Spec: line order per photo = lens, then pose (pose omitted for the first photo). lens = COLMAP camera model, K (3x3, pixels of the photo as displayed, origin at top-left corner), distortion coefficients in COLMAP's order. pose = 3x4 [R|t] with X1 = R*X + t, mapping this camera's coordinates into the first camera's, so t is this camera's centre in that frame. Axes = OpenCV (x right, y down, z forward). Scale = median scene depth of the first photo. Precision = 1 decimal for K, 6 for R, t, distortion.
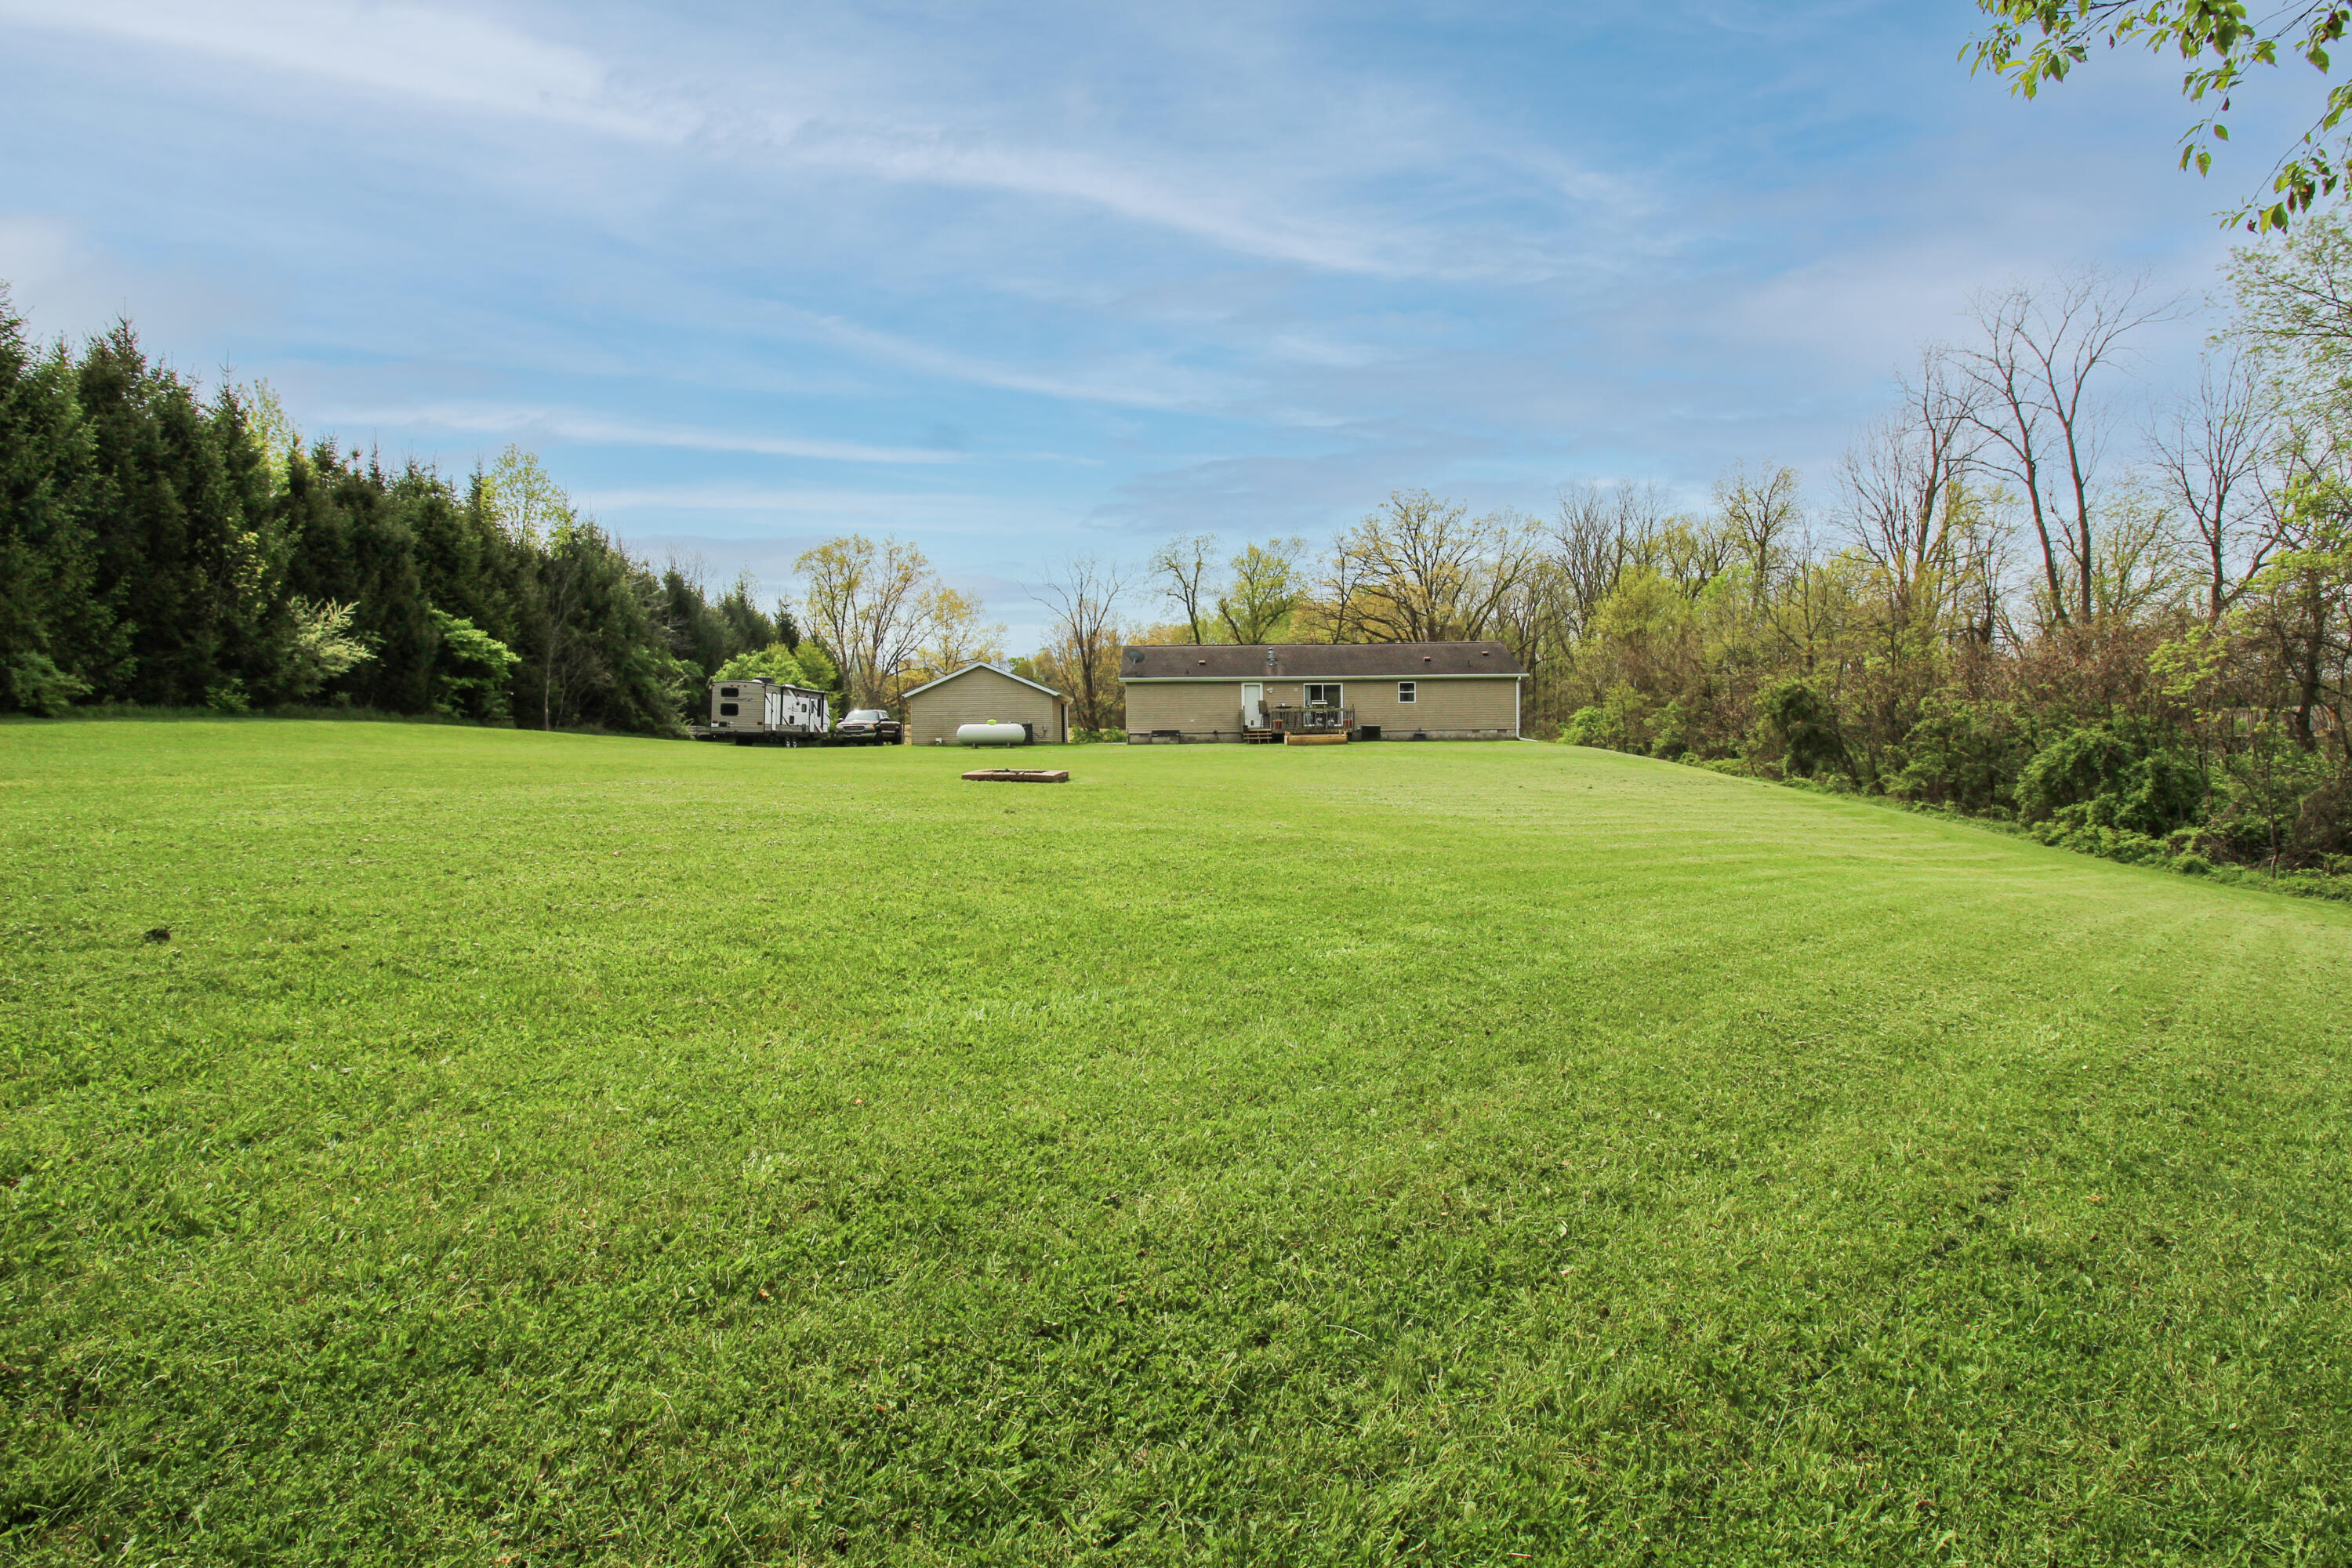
lens RADIAL K [[1092.1, 0, 1182.7], [0, 1092.1, 776.9], [0, 0, 1]] dist [0.000193, -0.012732]
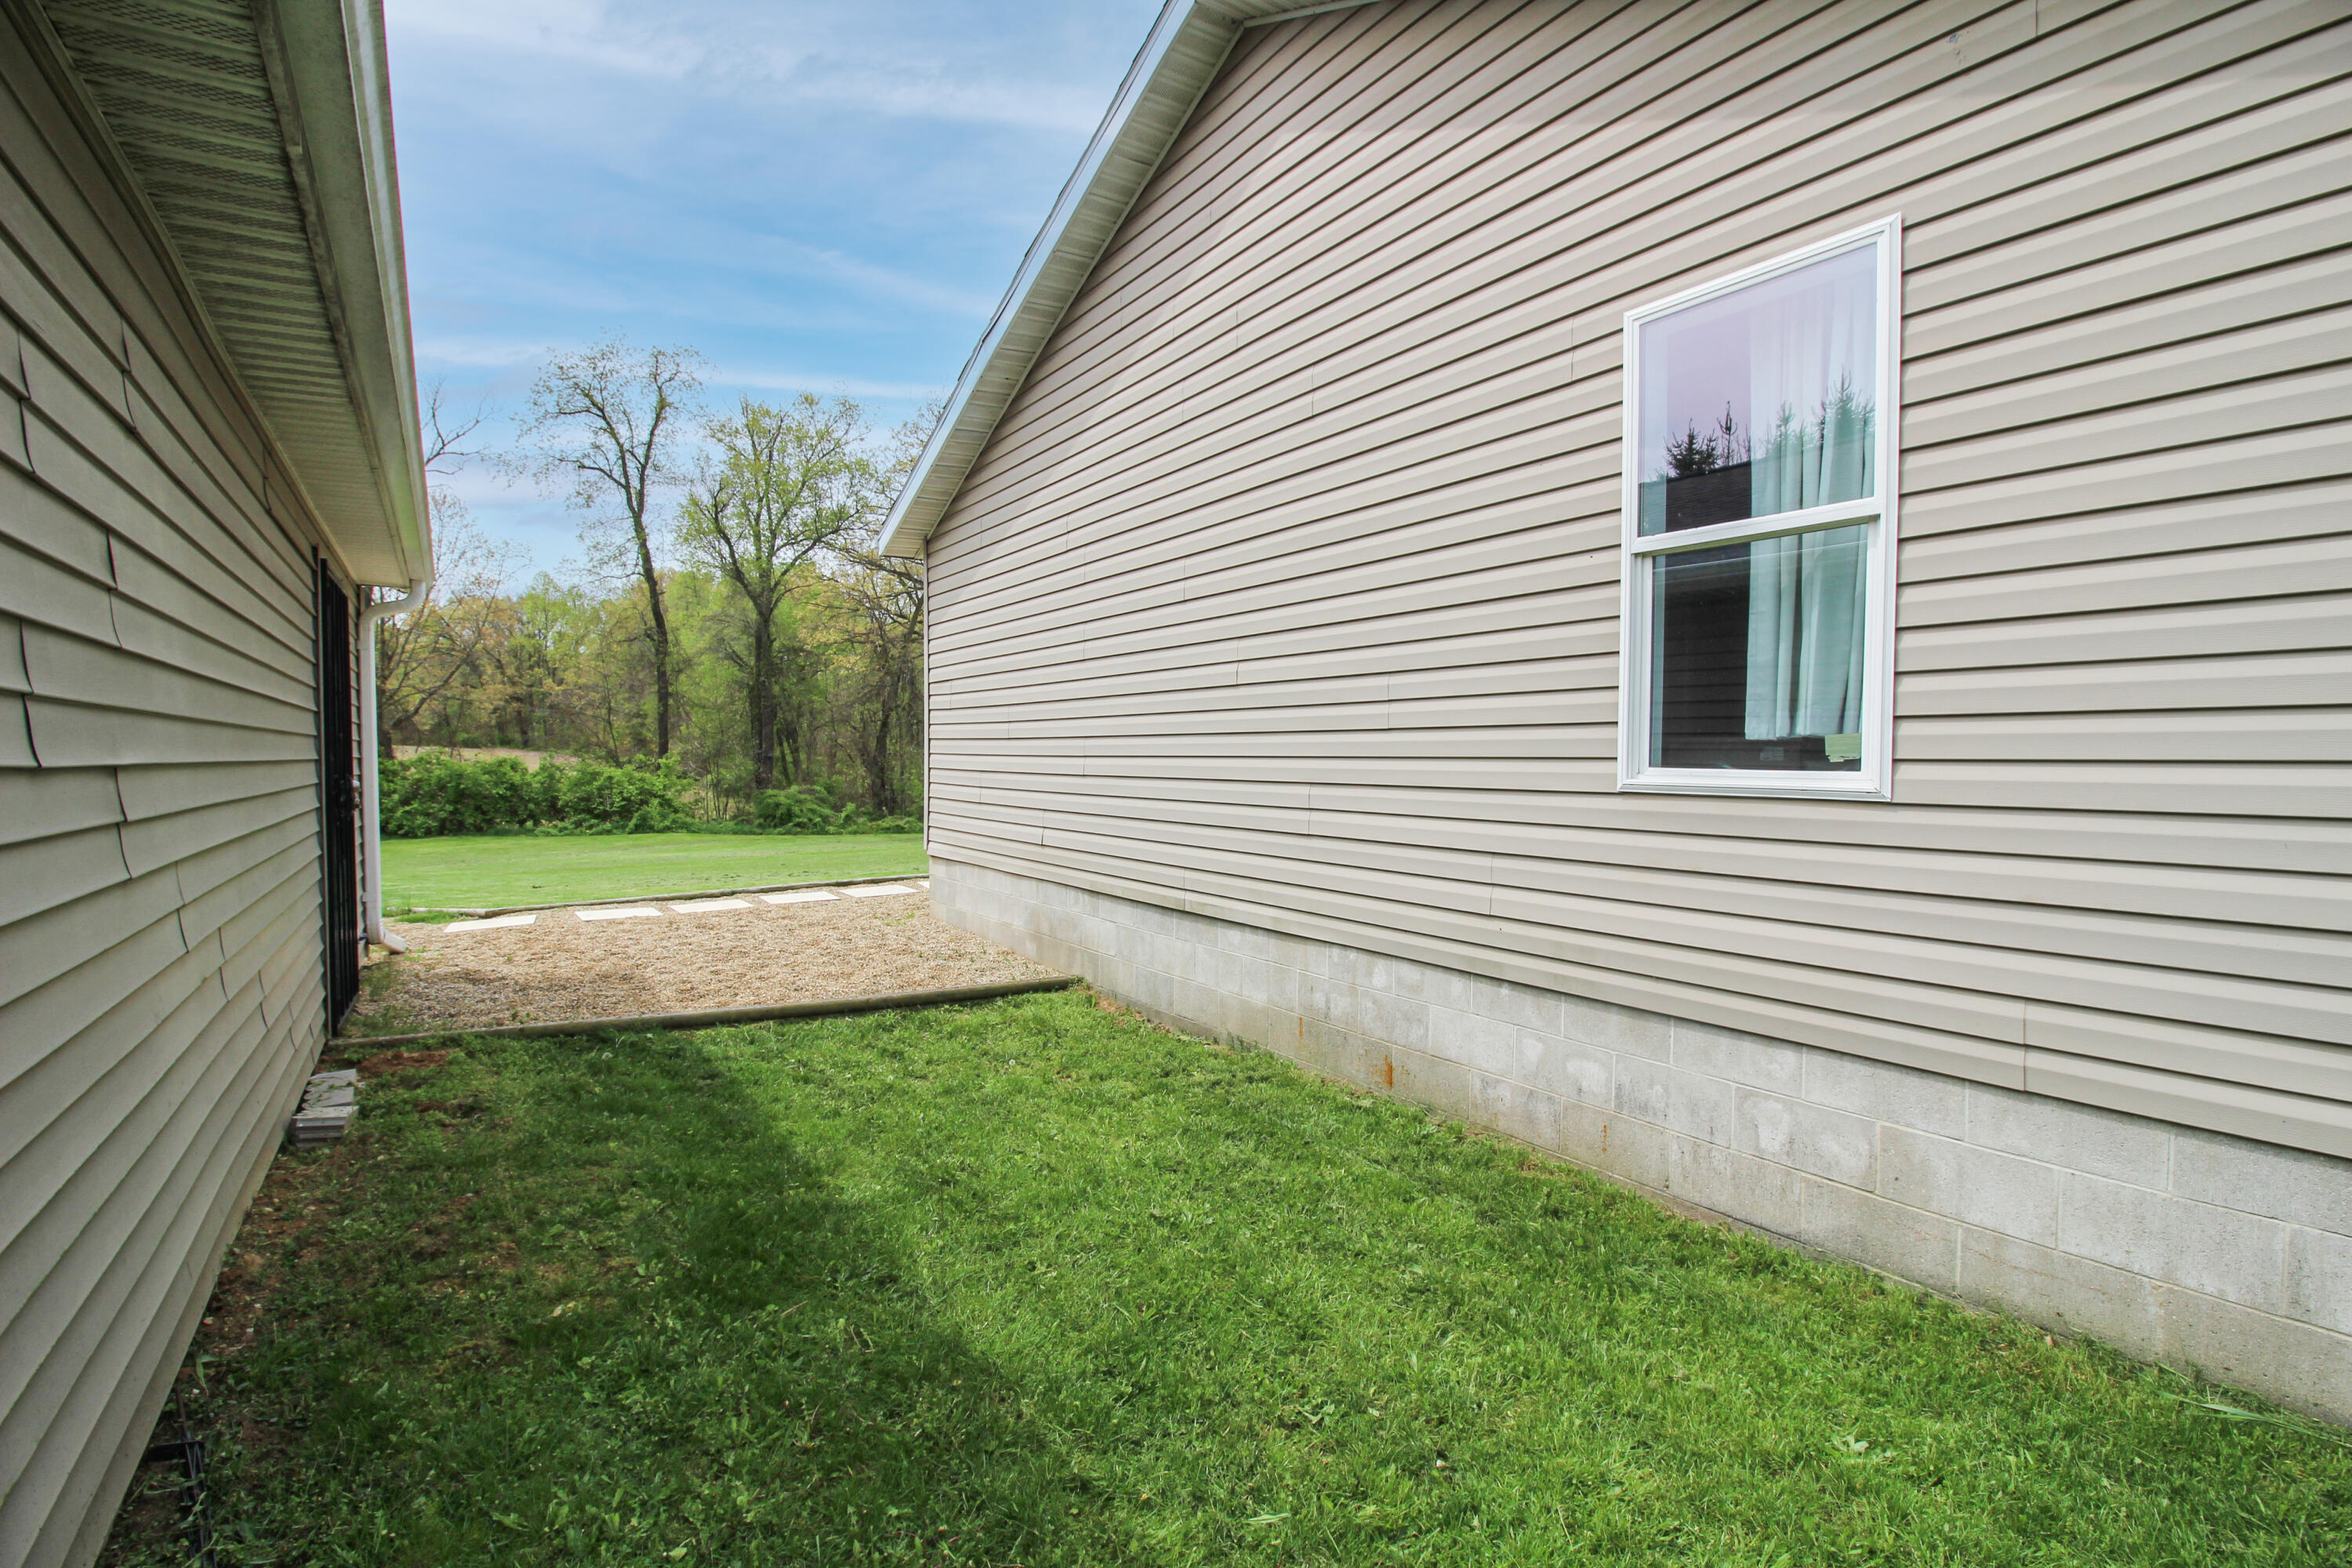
lens RADIAL K [[1082.8, 0, 1180.8], [0, 1082.8, 779.8], [0, 0, 1]] dist [0.000222, -0.013995]
pose [[0.832657, -0.005825, 0.553759, -0.111642], [0.013668, 0.999856, -0.010035, -0.053486], [-0.553621, 0.015925, 0.832617, 0.967295]]
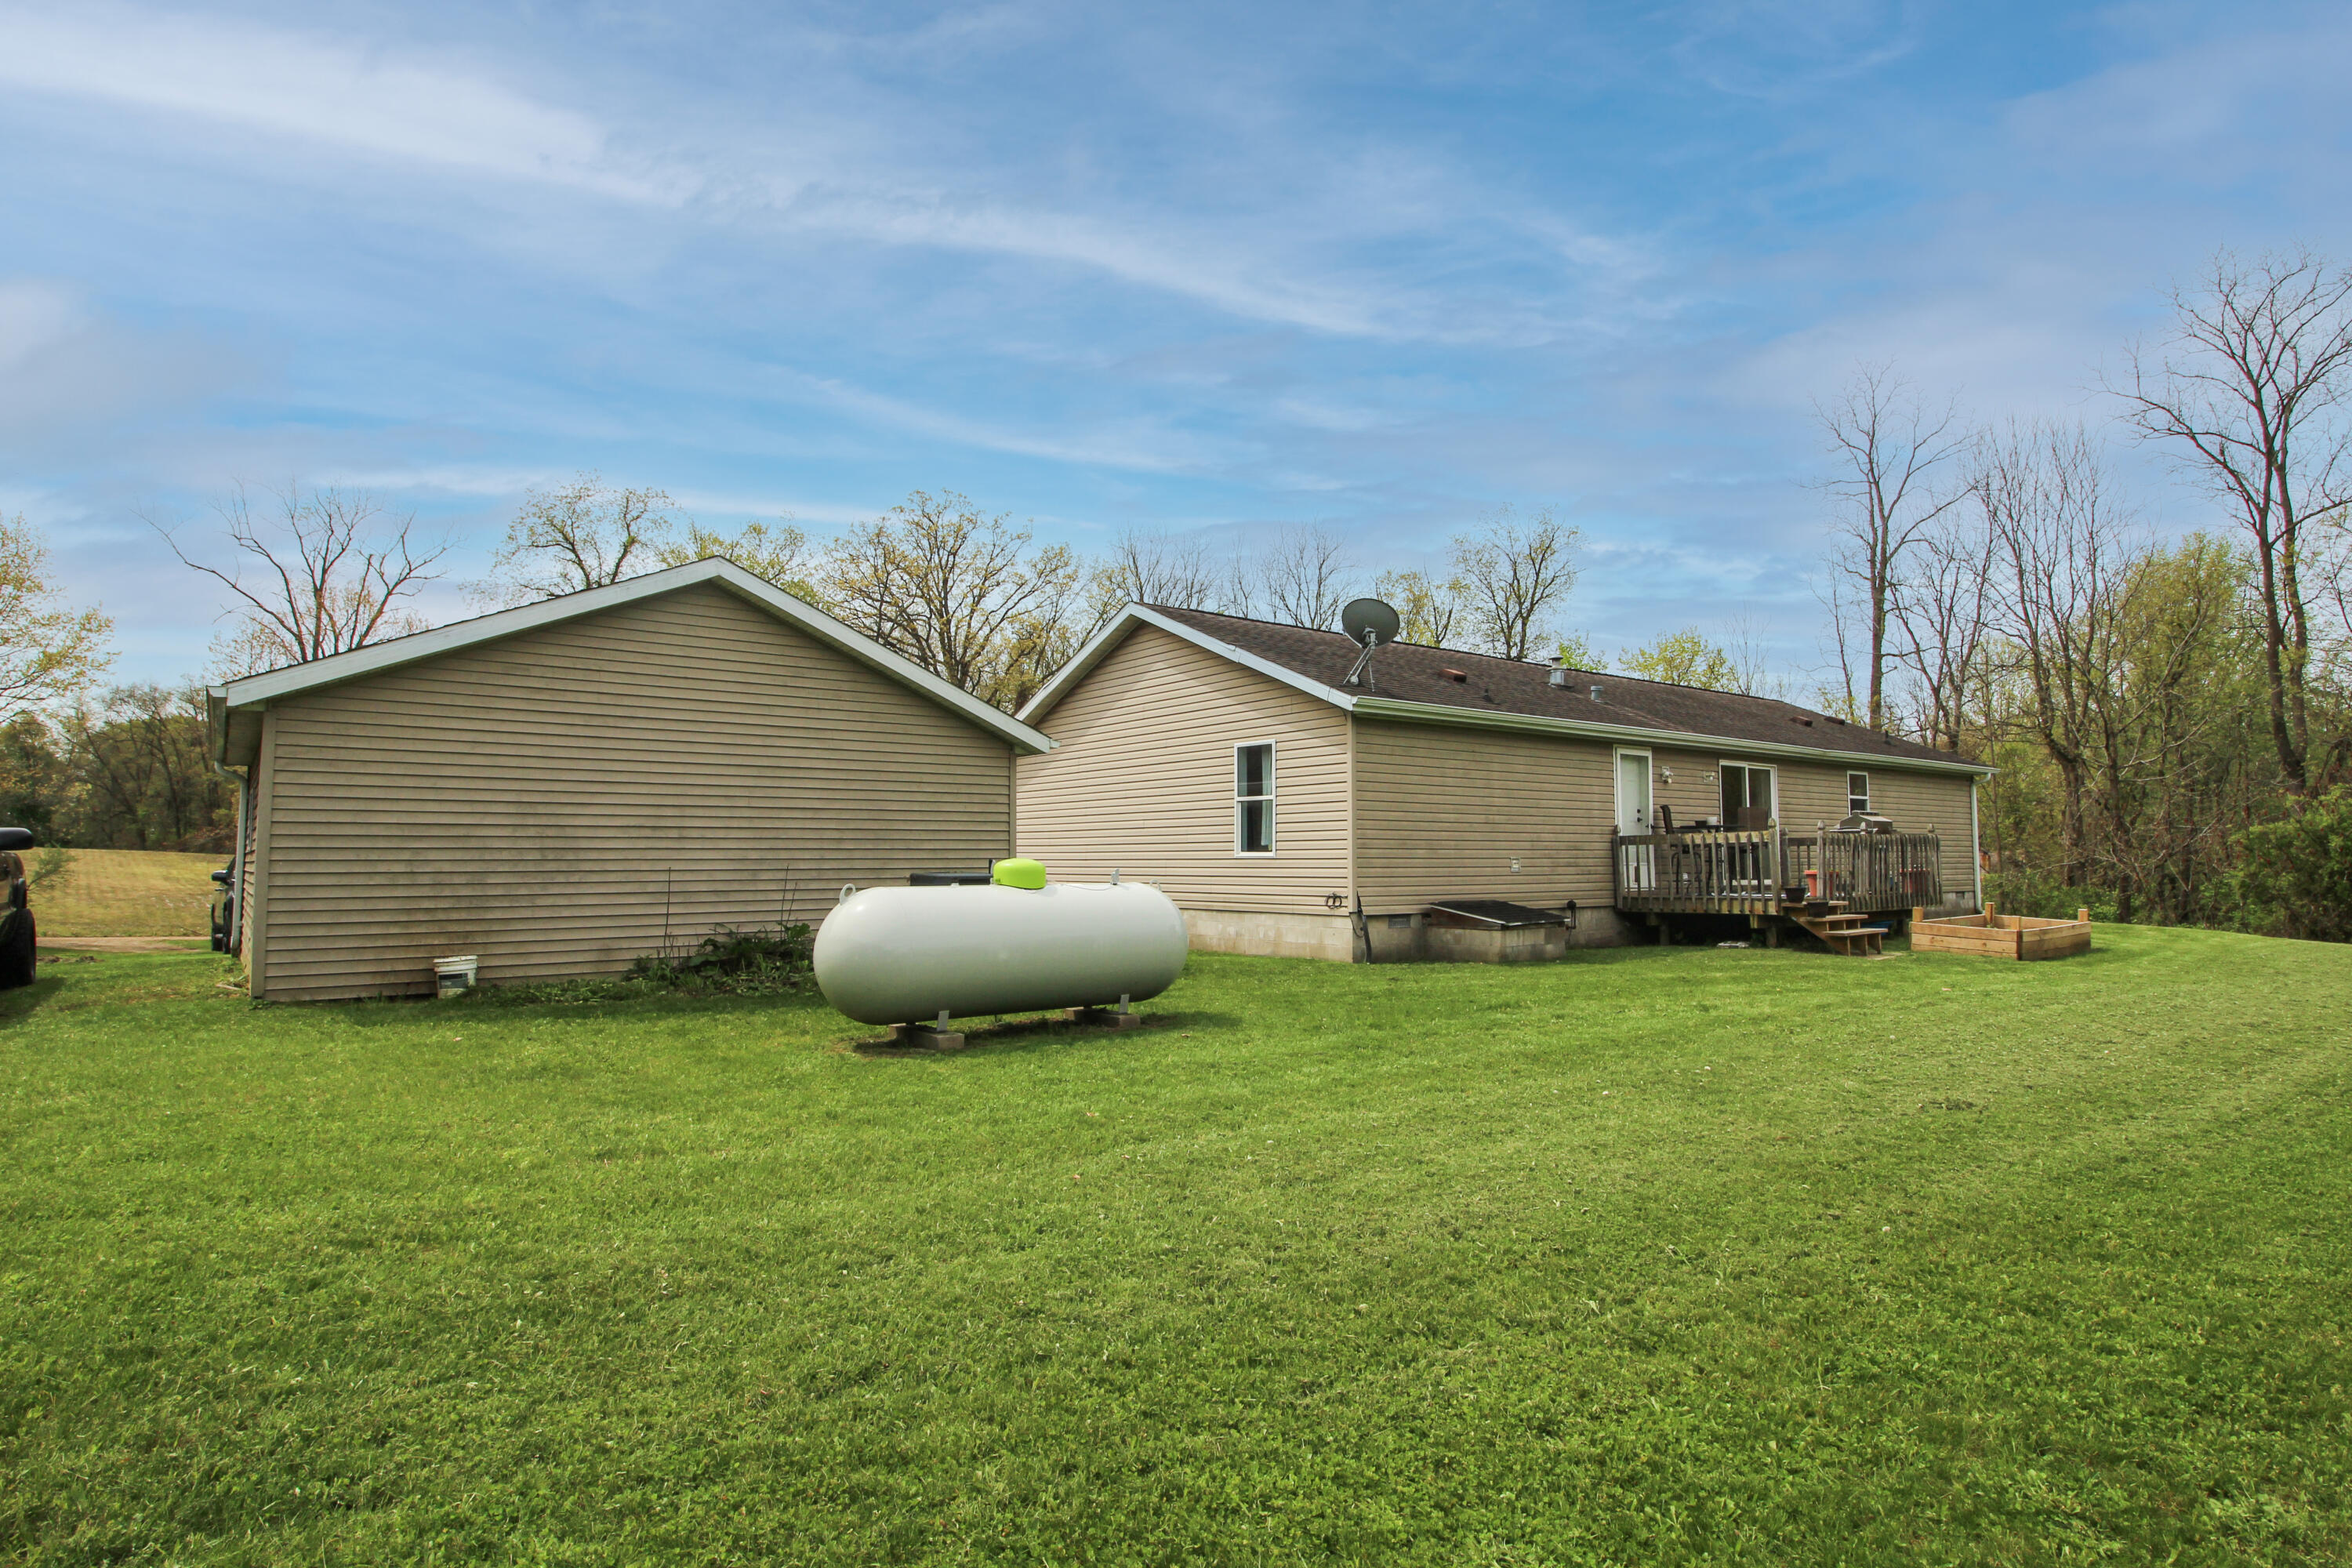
lens RADIAL K [[1249.1, 0, 1176.0], [0, 1249.1, 784.0], [0, 0, 1]] dist [-0.003062, -0.000206]
pose [[0.795839, 0.046191, 0.603744, -0.253564], [0.016239, 0.995099, -0.097538, -0.041281], [-0.605291, 0.087429, 0.791189, 0.768236]]
